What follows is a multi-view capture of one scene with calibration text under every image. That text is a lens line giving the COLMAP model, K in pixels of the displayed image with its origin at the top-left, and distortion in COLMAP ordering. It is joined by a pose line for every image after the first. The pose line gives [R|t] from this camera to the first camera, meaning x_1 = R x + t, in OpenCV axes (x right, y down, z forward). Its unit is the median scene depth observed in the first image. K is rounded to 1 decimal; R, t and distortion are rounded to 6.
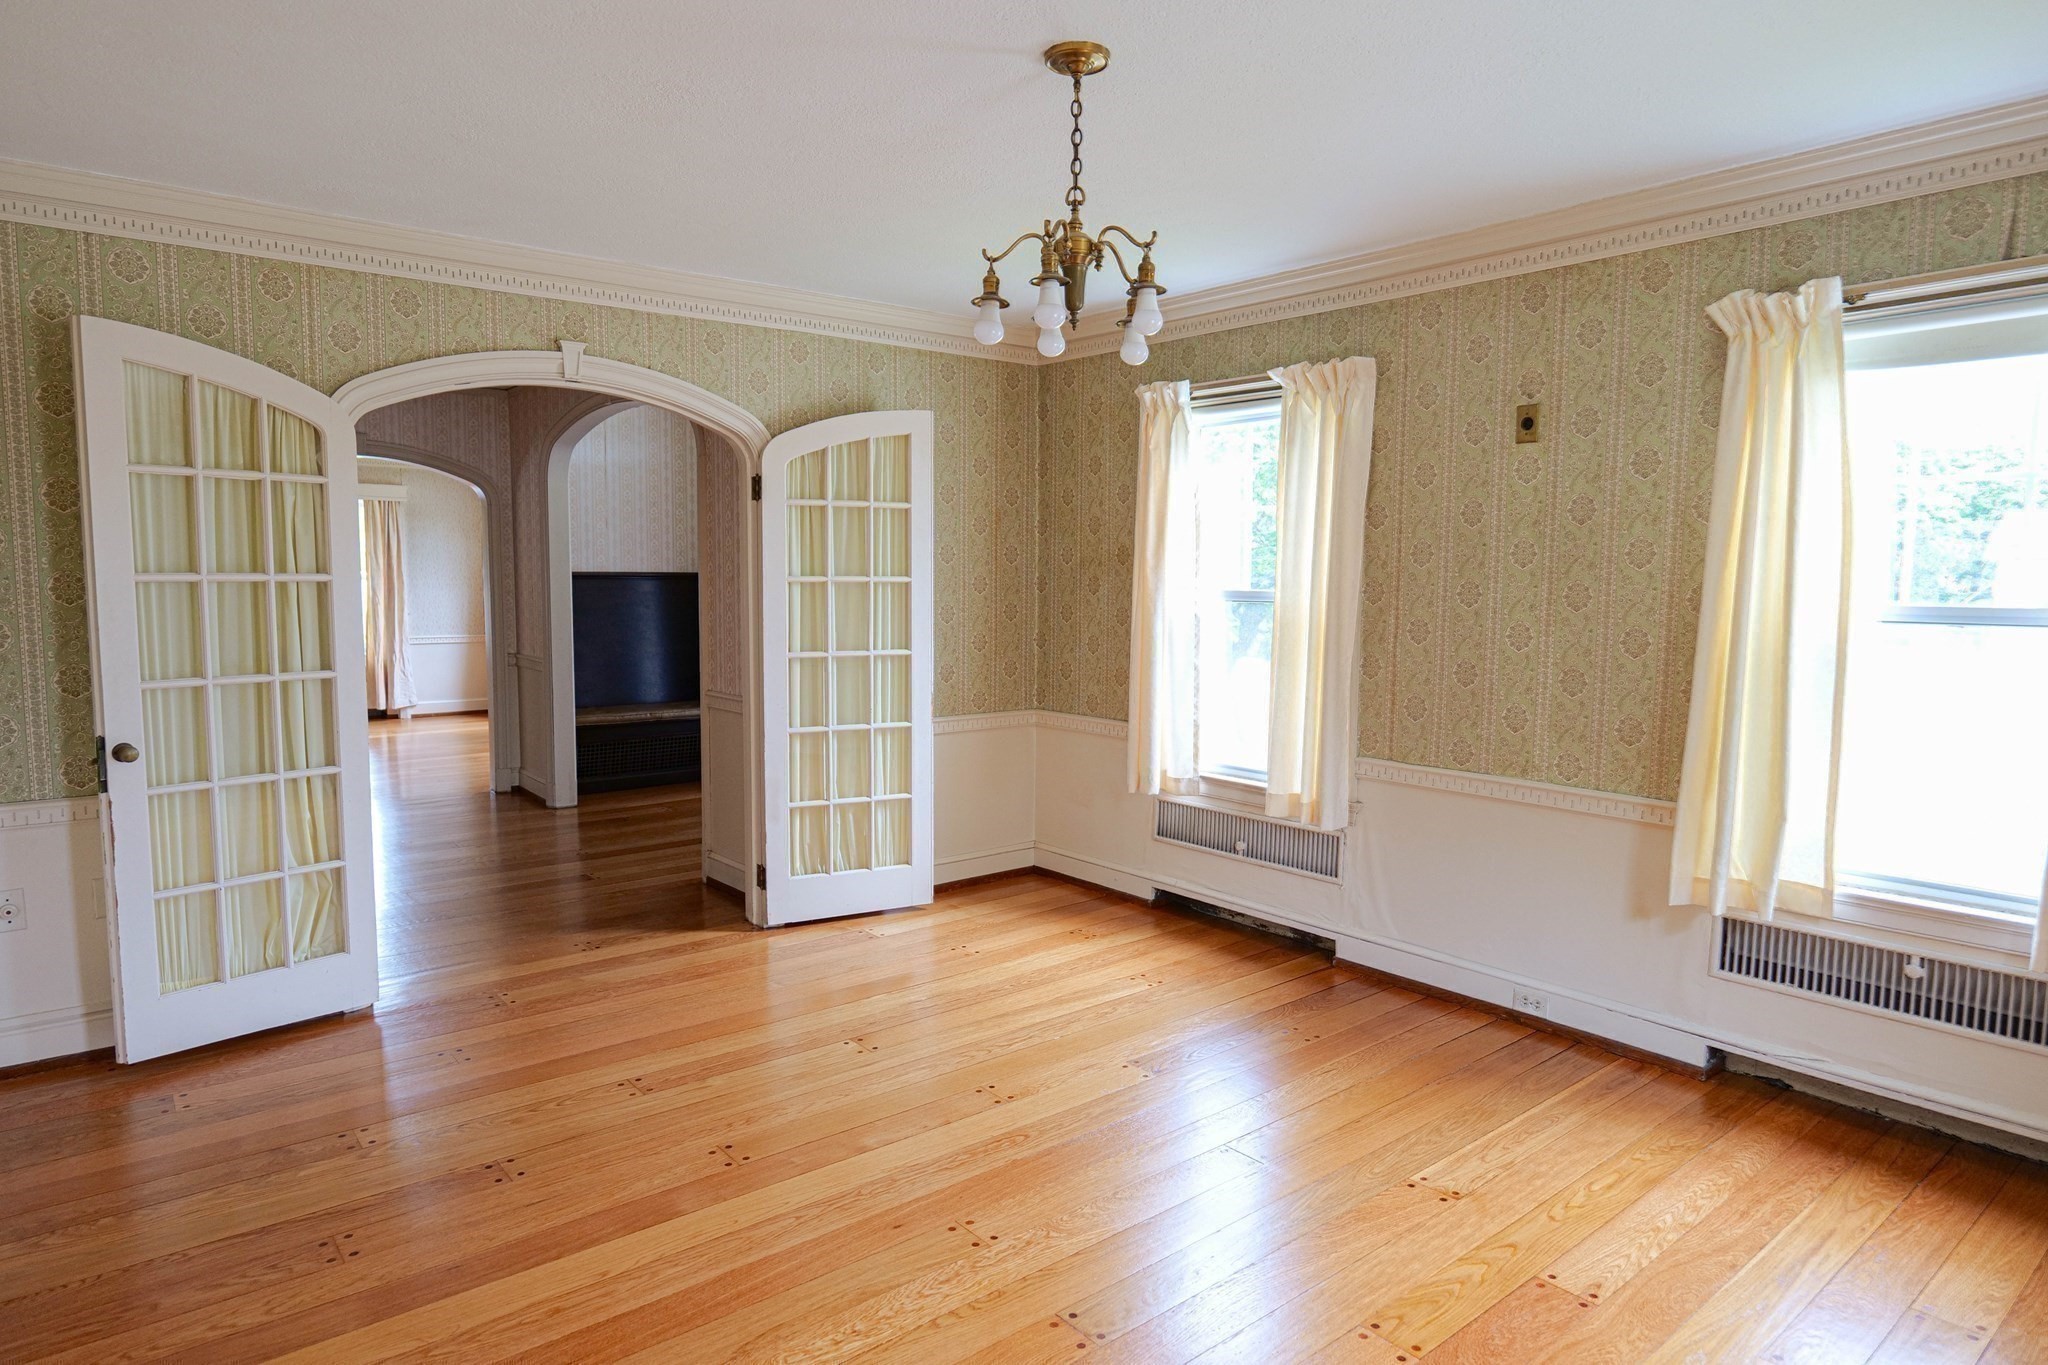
lens RADIAL K [[1190.1, 0, 1041.3], [0, 1190.1, 700.1], [0, 0, 1]] dist [-0.028826, 0.013200]
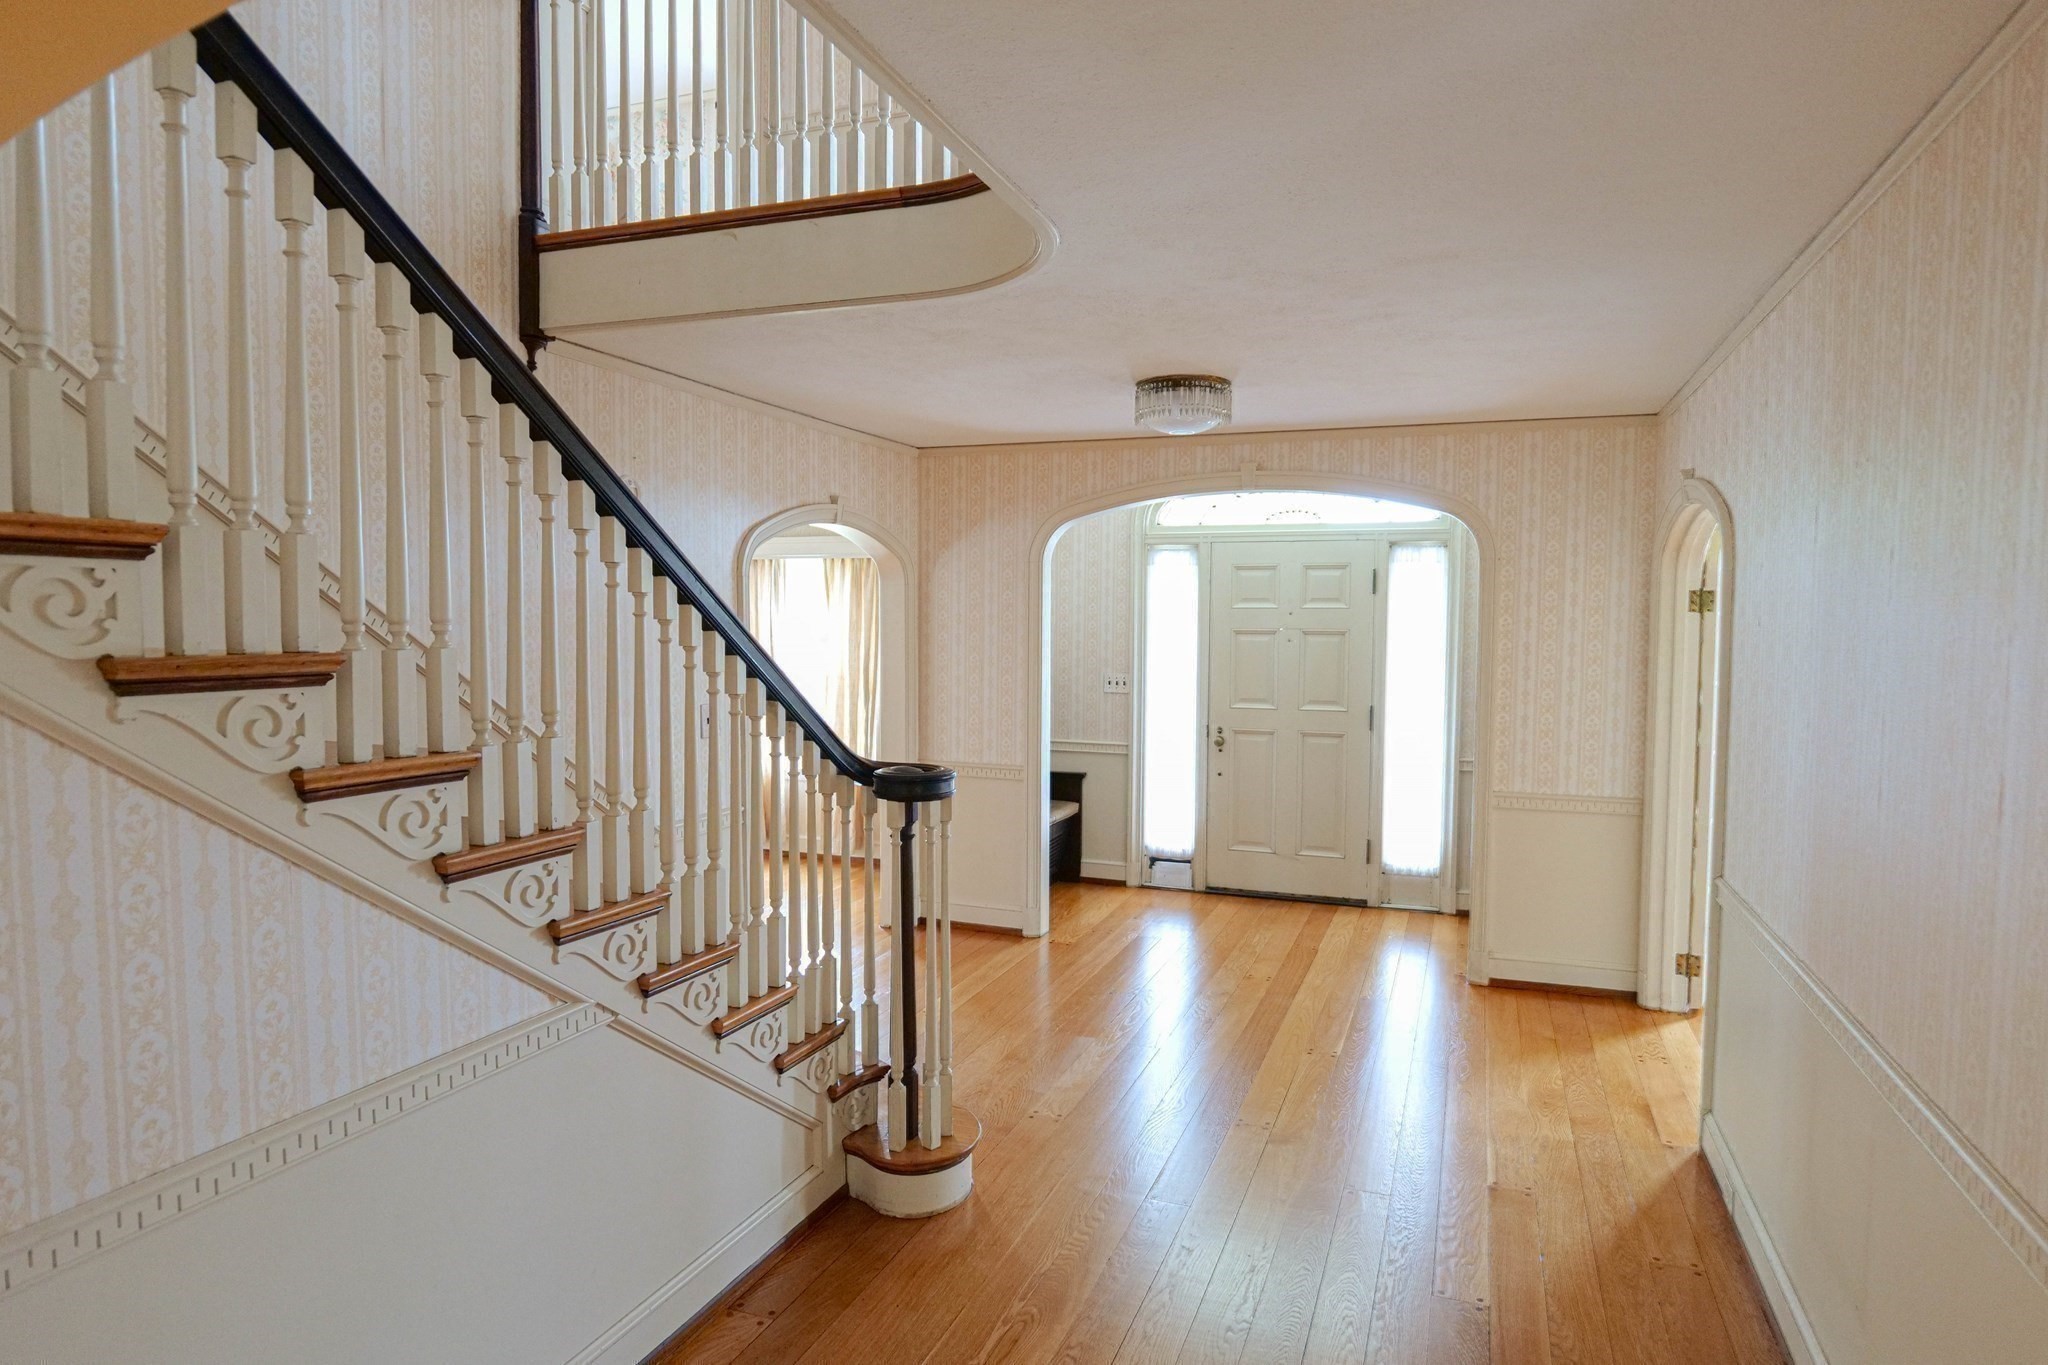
lens RADIAL K [[1190.1, 0, 1009.7], [0, 1190.1, 686.1], [0, 0, 1]] dist [-0.028826, 0.013200]
pose [[0.874396, -0.035995, 0.483876, -1.396501], [0.053388, 0.998327, -0.022211, -0.131847], [-0.482267, 0.045255, 0.874855, 0.707950]]
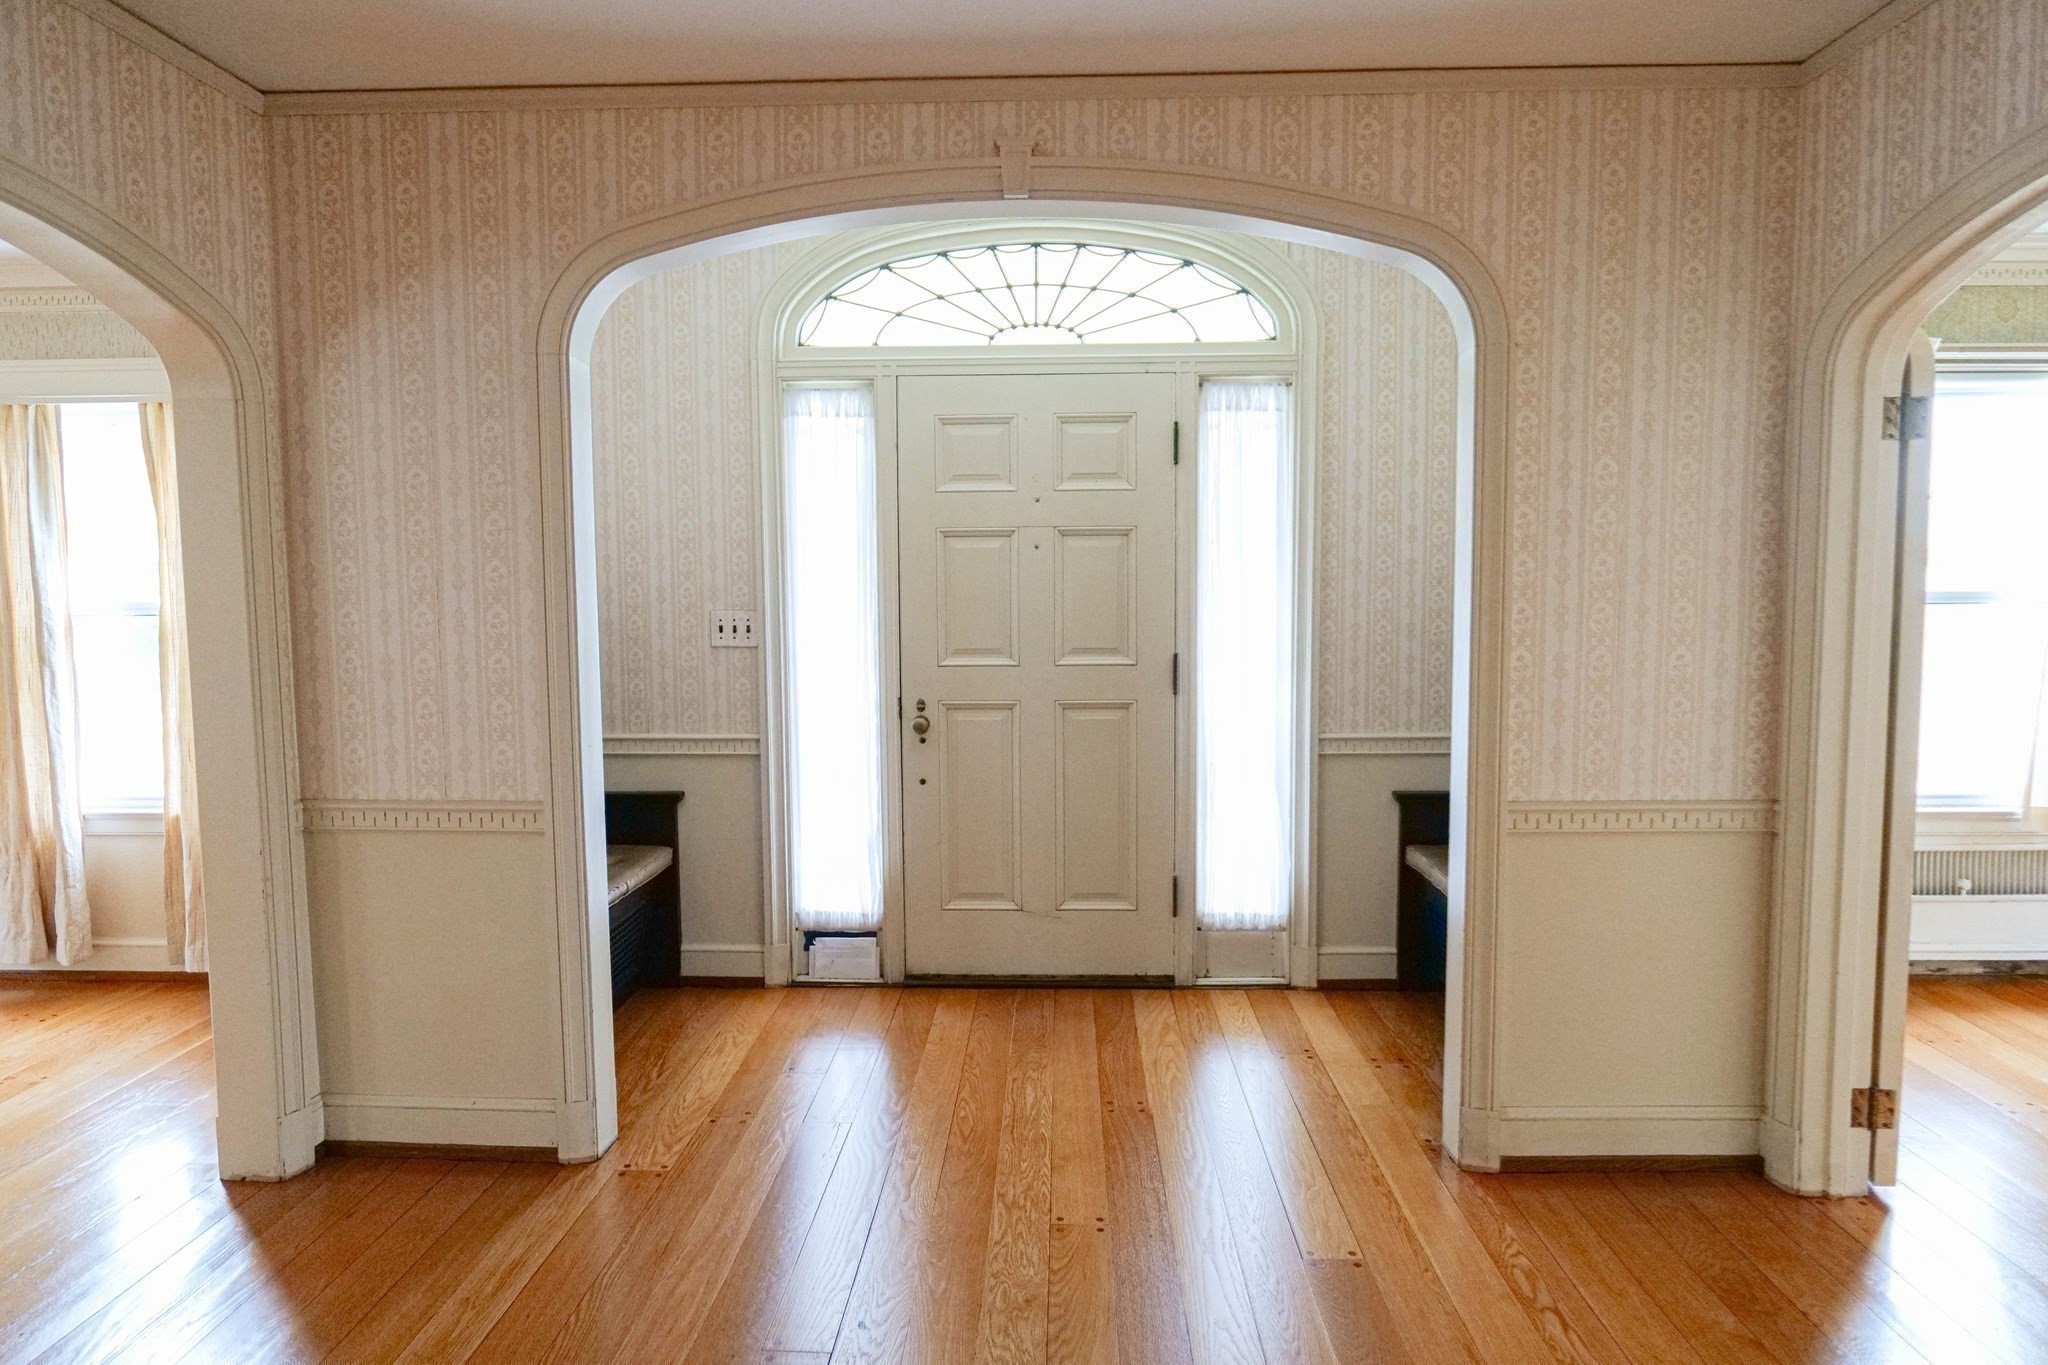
lens RADIAL K [[1190.1, 0, 1020.7], [0, 1190.1, 686.0], [0, 0, 1]] dist [-0.028826, 0.013200]
pose [[0.659220, -0.076561, 0.748042, -1.119118], [0.088301, 0.995802, 0.024102, -0.125795], [-0.746748, 0.050164, 0.663213, 1.141222]]
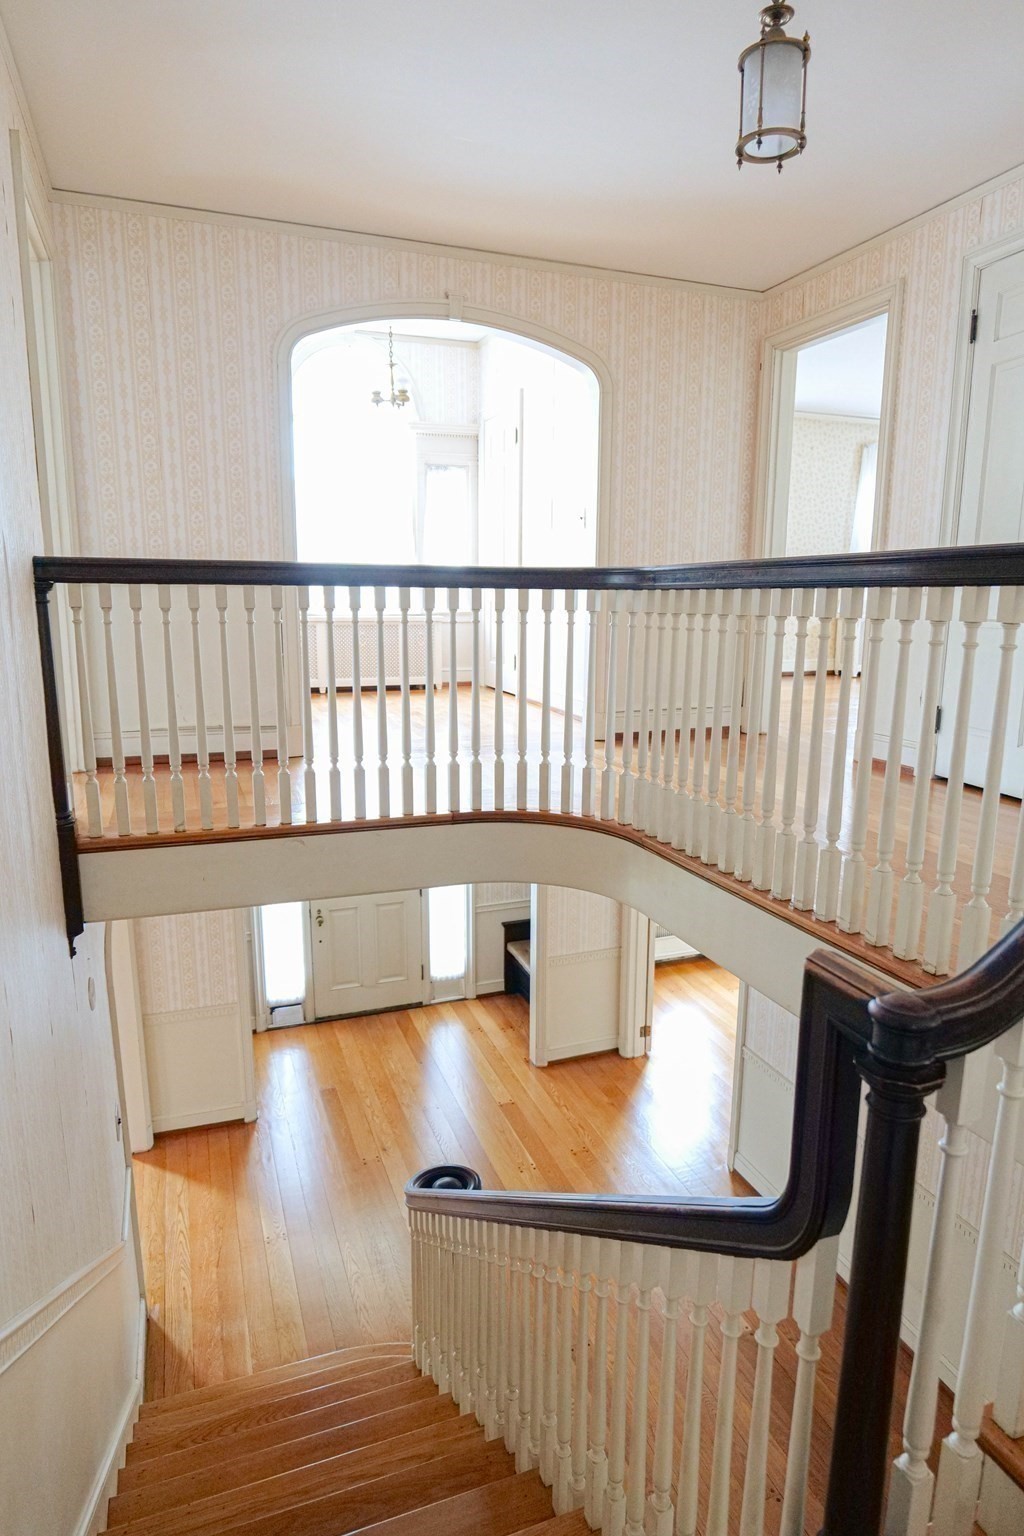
lens RADIAL K [[892.6, 0, 511.8], [0, 892.6, 773.1], [0, 0, 1]] dist [-0.028826, 0.013200]
pose [[0.322945, -0.200854, 0.924859, -1.653927], [0.090438, 0.979298, 0.181098, -0.483810], [-0.942087, 0.025158, 0.334424, 0.970787]]
